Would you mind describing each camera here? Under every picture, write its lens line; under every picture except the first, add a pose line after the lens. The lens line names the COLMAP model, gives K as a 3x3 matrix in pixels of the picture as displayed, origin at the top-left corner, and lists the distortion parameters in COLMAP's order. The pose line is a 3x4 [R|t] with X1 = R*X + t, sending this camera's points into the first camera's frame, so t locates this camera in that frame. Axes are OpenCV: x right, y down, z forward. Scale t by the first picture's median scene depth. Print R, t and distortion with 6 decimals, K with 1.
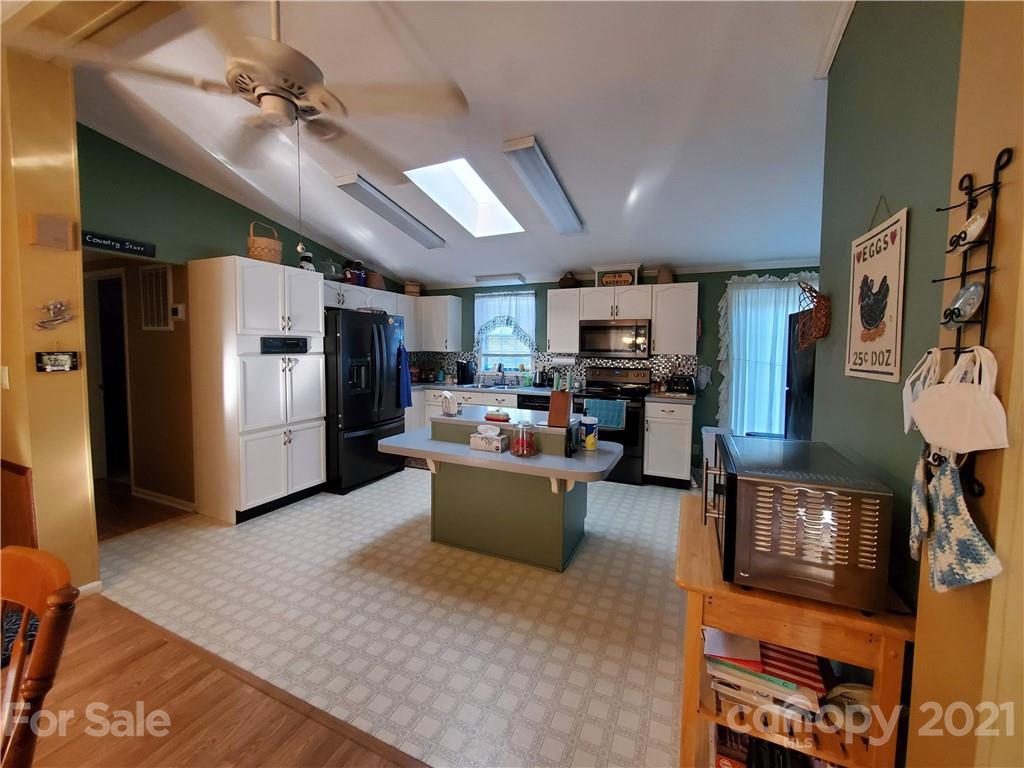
lens RADIAL K [[409.5, 0, 516.8], [0, 409.5, 359.6], [0, 0, 1]] dist [0.001053, 0.000013]
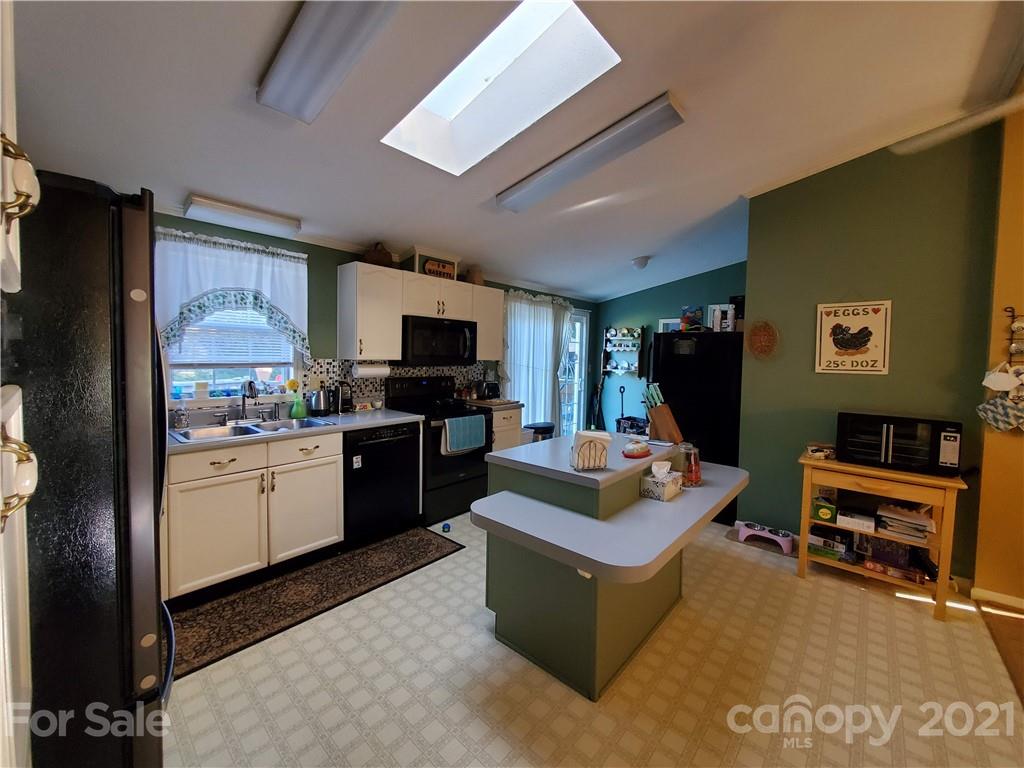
lens RADIAL K [[409.5, 0, 516.8], [0, 409.5, 359.6], [0, 0, 1]] dist [0.001053, 0.000013]
pose [[0.288074, -0.014796, 0.957494, -0.509804], [0.014191, 0.999837, 0.011180, -0.022018], [-0.957503, 0.010367, 0.288237, 0.621963]]
